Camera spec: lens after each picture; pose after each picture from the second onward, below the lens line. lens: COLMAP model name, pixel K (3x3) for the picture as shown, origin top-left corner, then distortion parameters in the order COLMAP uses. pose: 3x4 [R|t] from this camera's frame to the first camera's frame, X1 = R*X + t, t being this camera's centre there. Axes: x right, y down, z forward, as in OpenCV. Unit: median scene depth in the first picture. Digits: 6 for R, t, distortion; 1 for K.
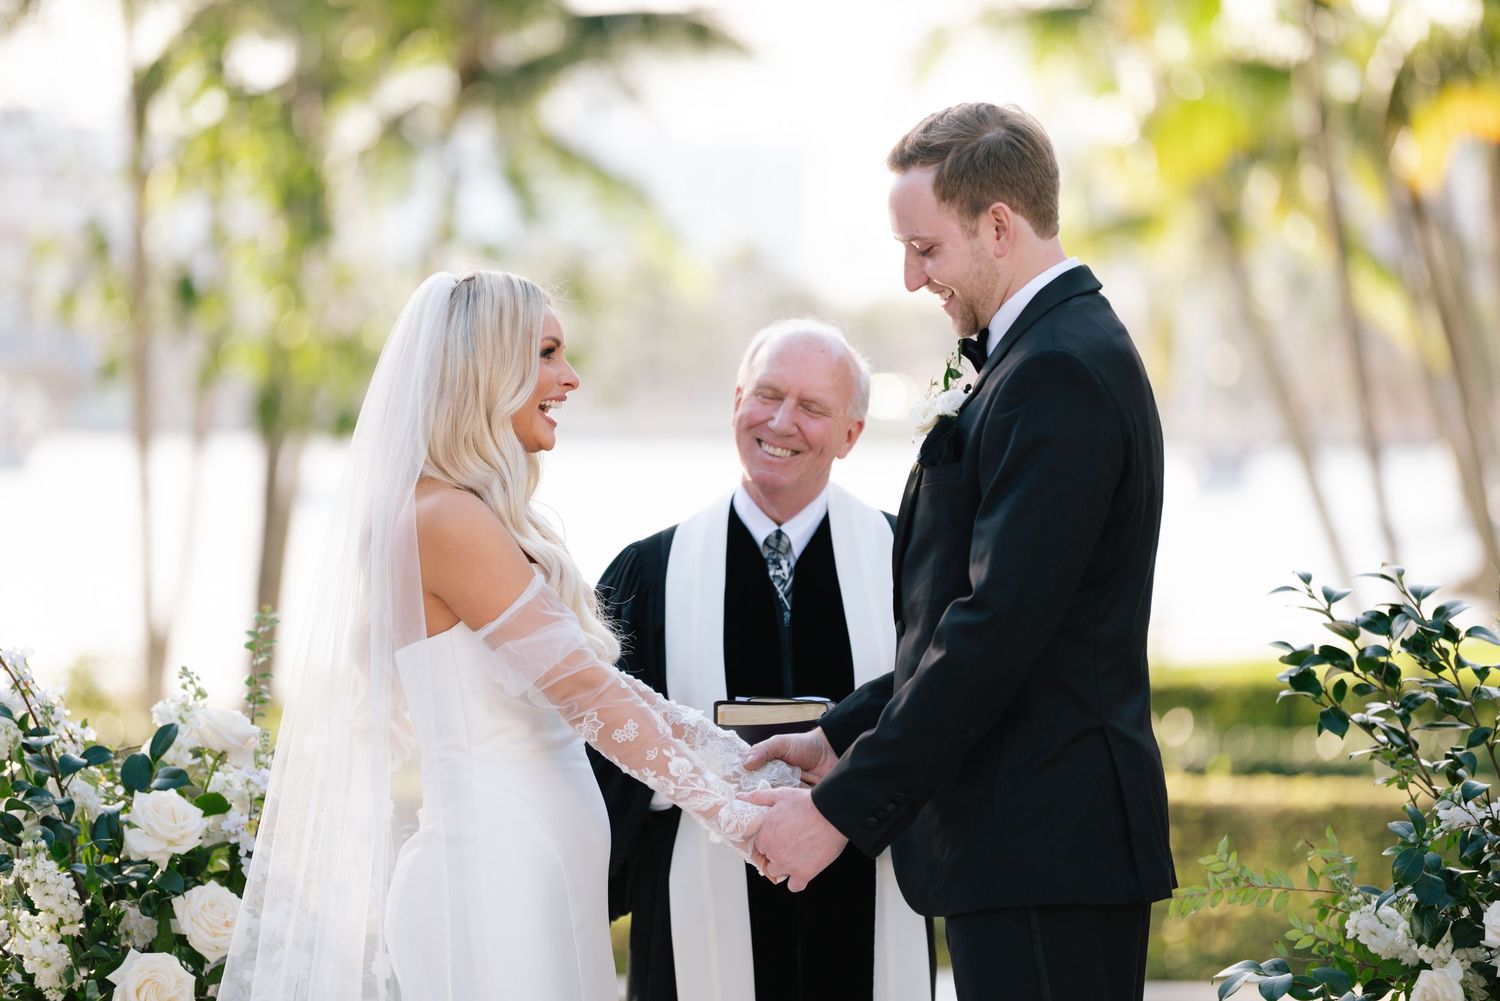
lens RADIAL K [[7809.0, 0, 754.6], [0, 7809.0, 504.8], [0, 0, 1]] dist [0.606030, 0.000000]
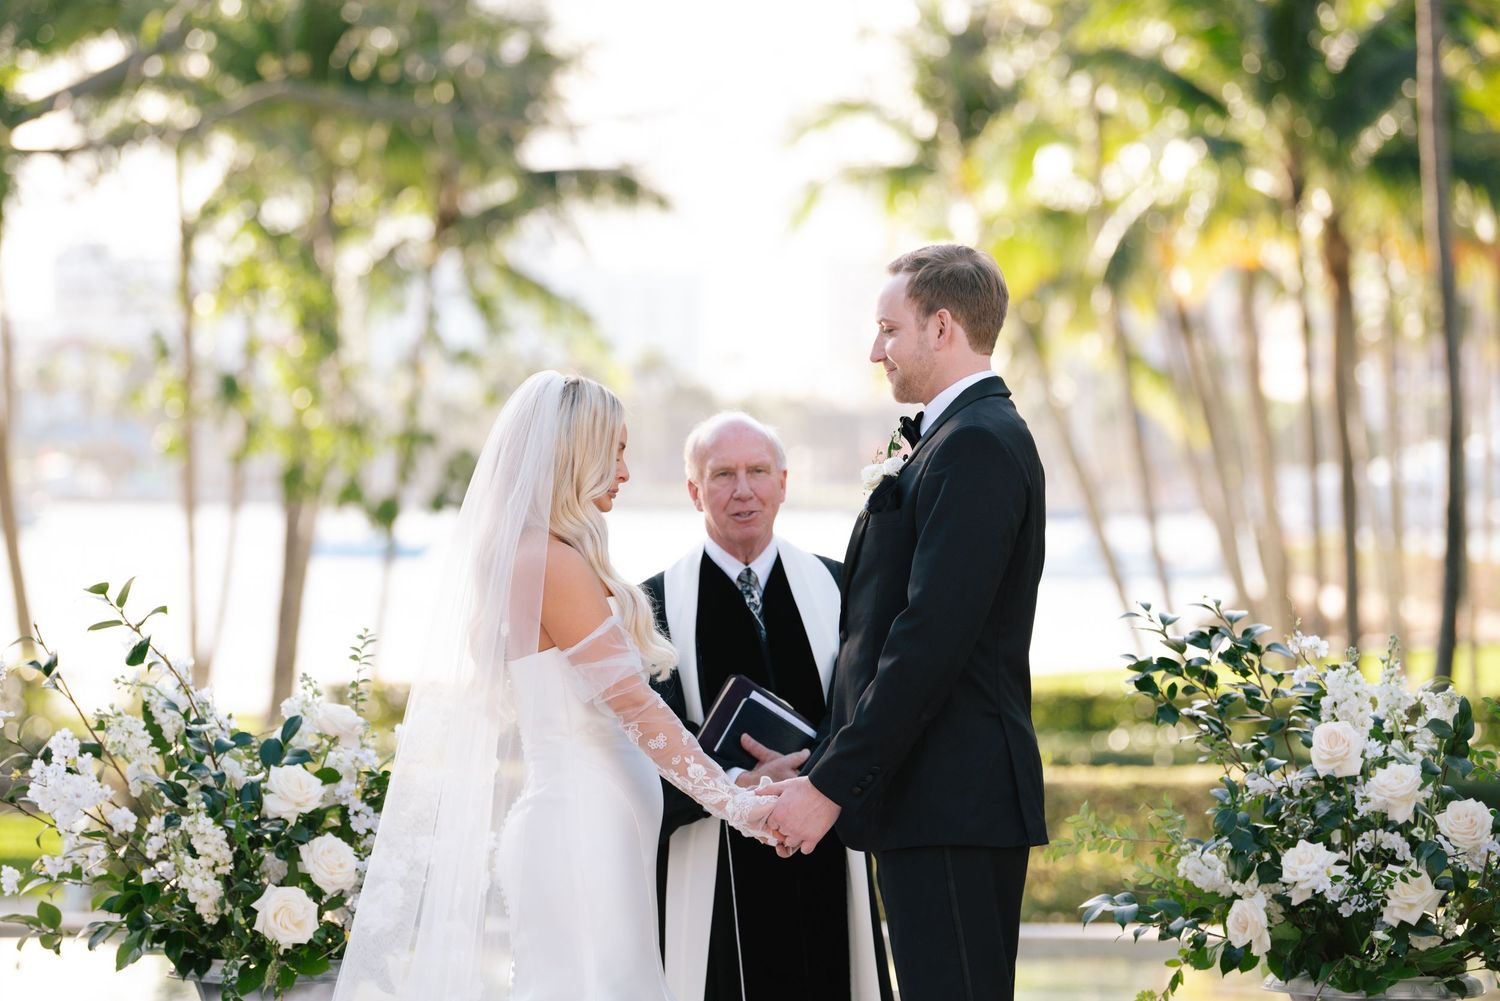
lens RADIAL K [[6292.3, 0, 748.8], [0, 6292.3, 495.8], [0, 0, 1]] dist [0.437256, 0.000000]
pose [[0.999796, 0.001022, 0.020173, -0.019197], [-0.000817, 0.999948, -0.010161, 0.001490], [-0.020182, 0.010142, 0.999745, -0.071222]]
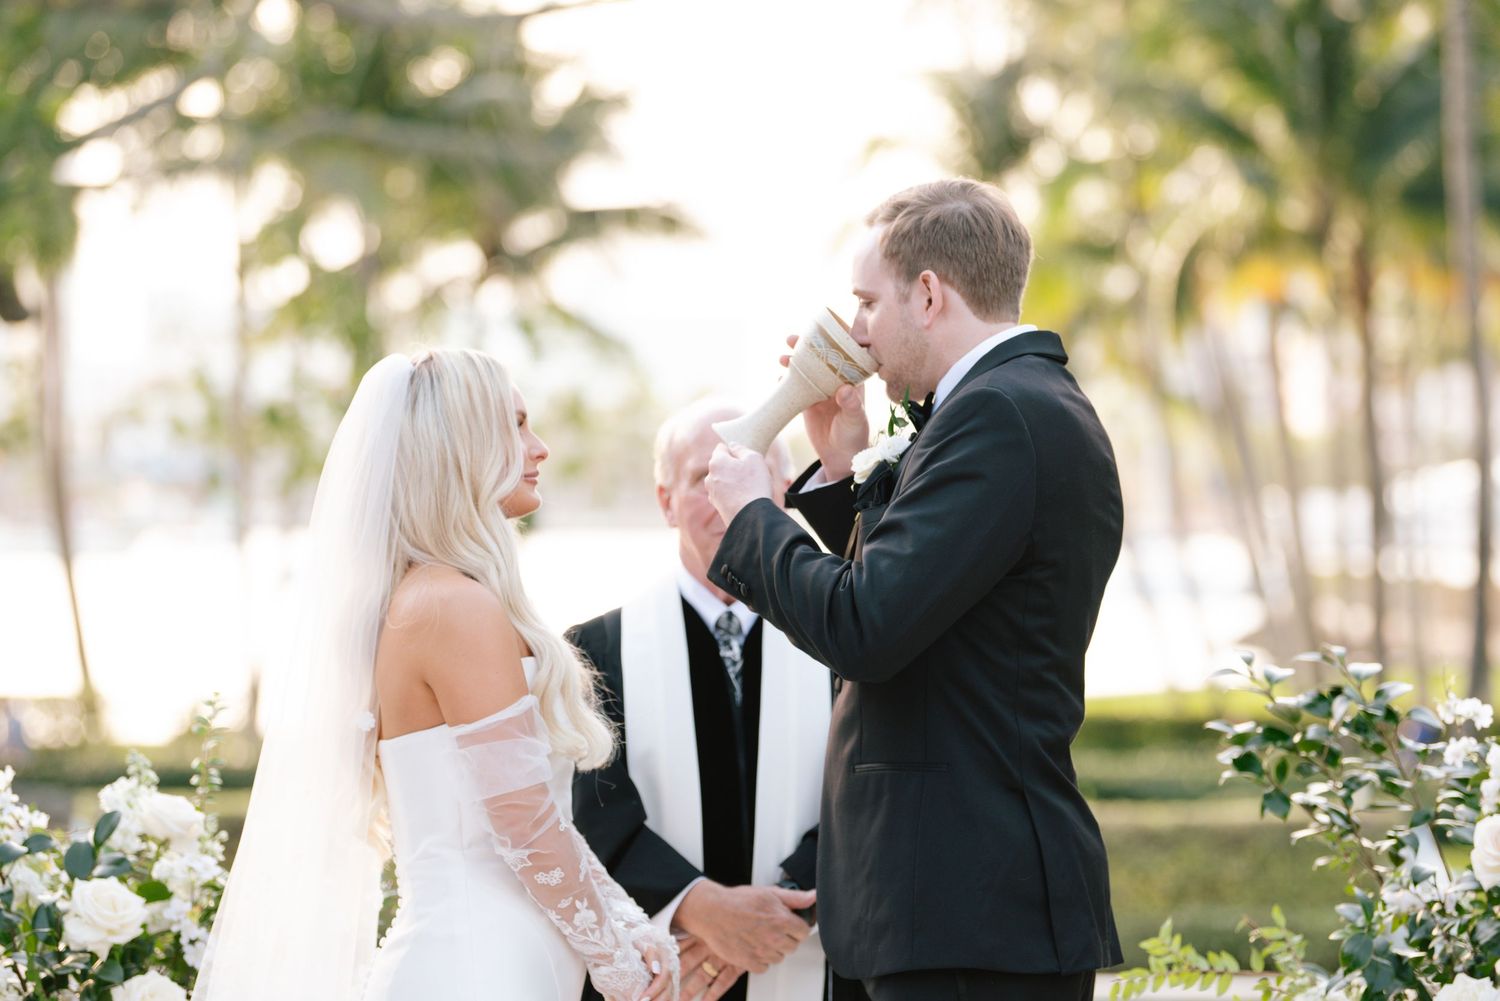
lens RADIAL K [[5184.5, 0, 745.8], [0, 5184.5, 504.8], [0, 0, 1]] dist [0.019124, 0.000000]
pose [[0.999982, -0.002139, 0.005672, 0.001993], [0.002222, 0.999890, -0.014683, -0.001019], [-0.005640, 0.014695, 0.999876, 0.336876]]
